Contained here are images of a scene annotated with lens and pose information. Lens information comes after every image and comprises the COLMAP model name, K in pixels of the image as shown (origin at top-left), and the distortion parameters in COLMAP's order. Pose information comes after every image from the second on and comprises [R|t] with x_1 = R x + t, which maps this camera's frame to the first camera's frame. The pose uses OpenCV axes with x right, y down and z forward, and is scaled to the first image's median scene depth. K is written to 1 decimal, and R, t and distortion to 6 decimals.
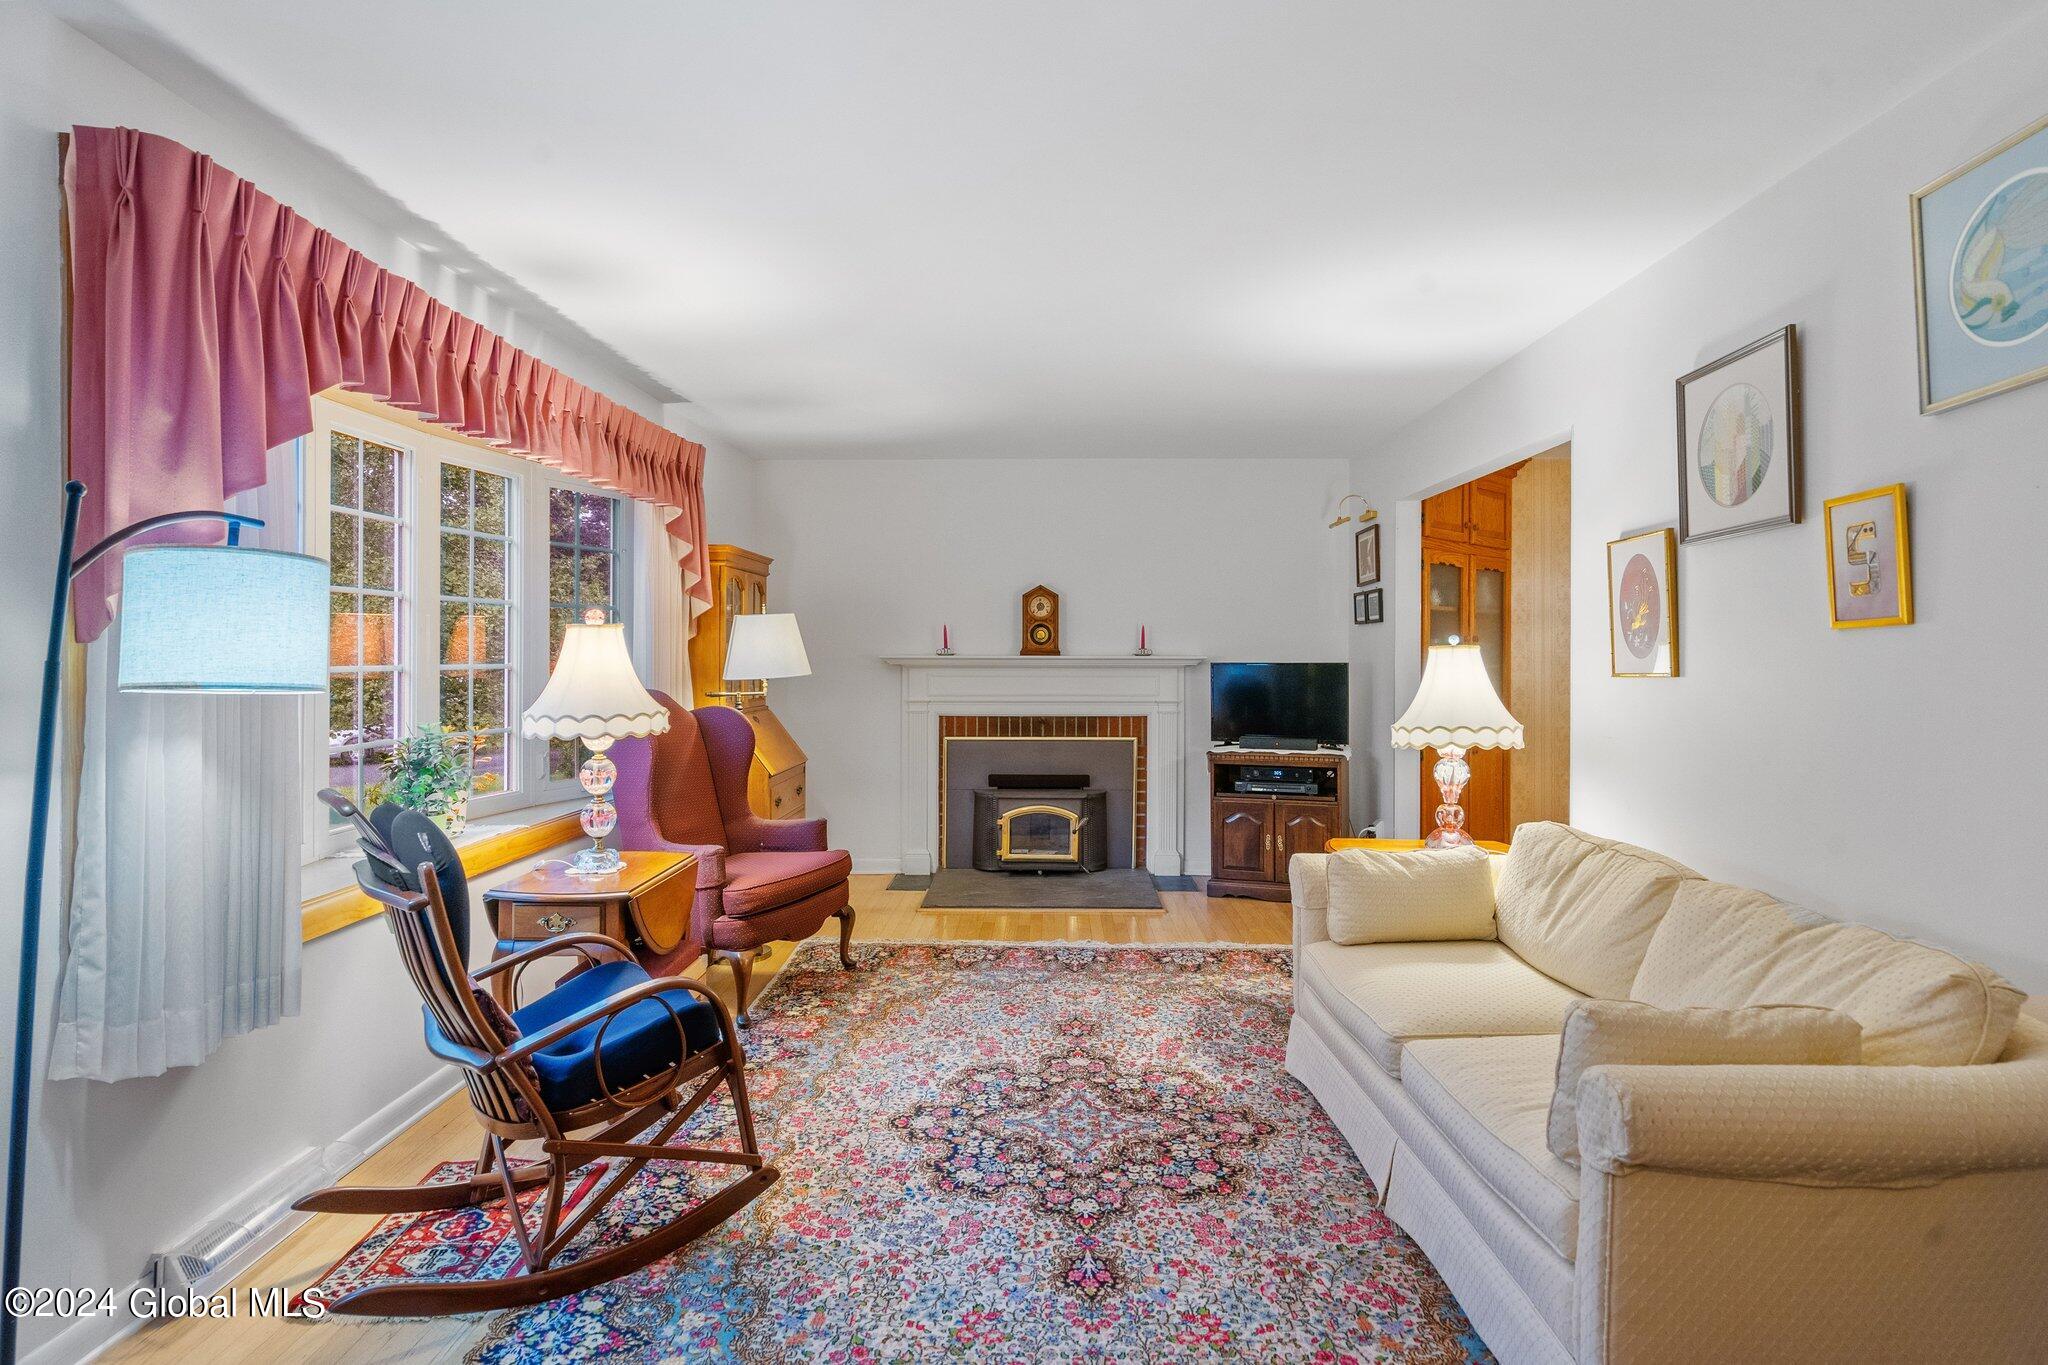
lens RADIAL K [[1073.5, 0, 1023.9], [0, 1073.5, 646.3], [0, 0, 1]] dist [0.003195, 0.001106]
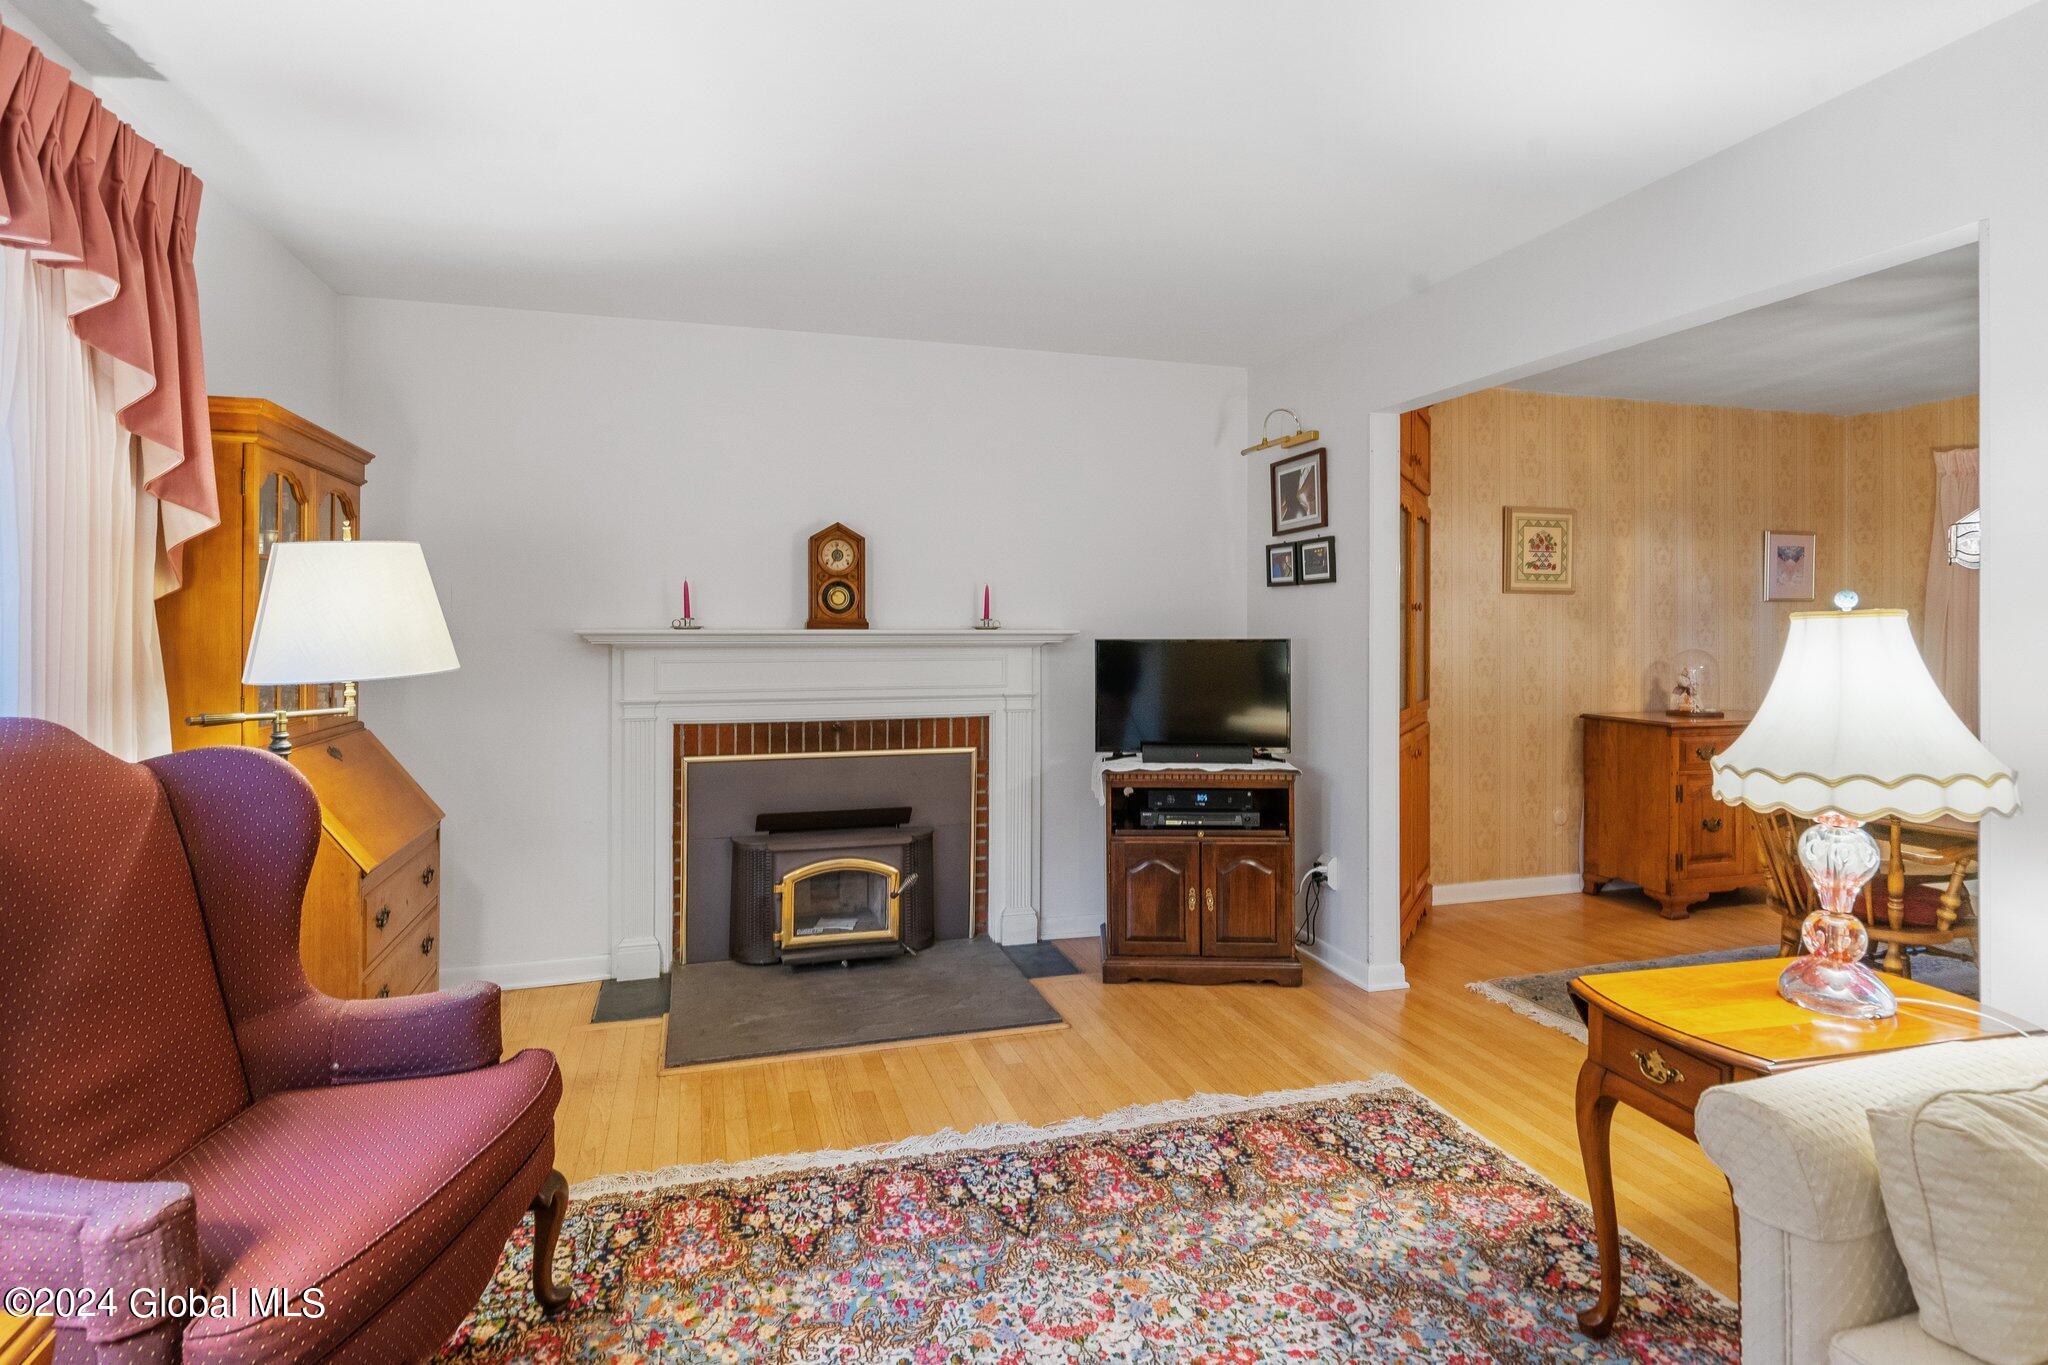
lens RADIAL K [[1056.5, 0, 1026.1], [0, 1056.5, 622.8], [0, 0, 1]] dist [0.000067, 0.001084]
pose [[0.950708, 0.001080, 0.310085, -0.078563], [-0.002043, 0.999994, 0.002779, 0.002677], [-0.310080, -0.003276, 0.950705, 0.358393]]
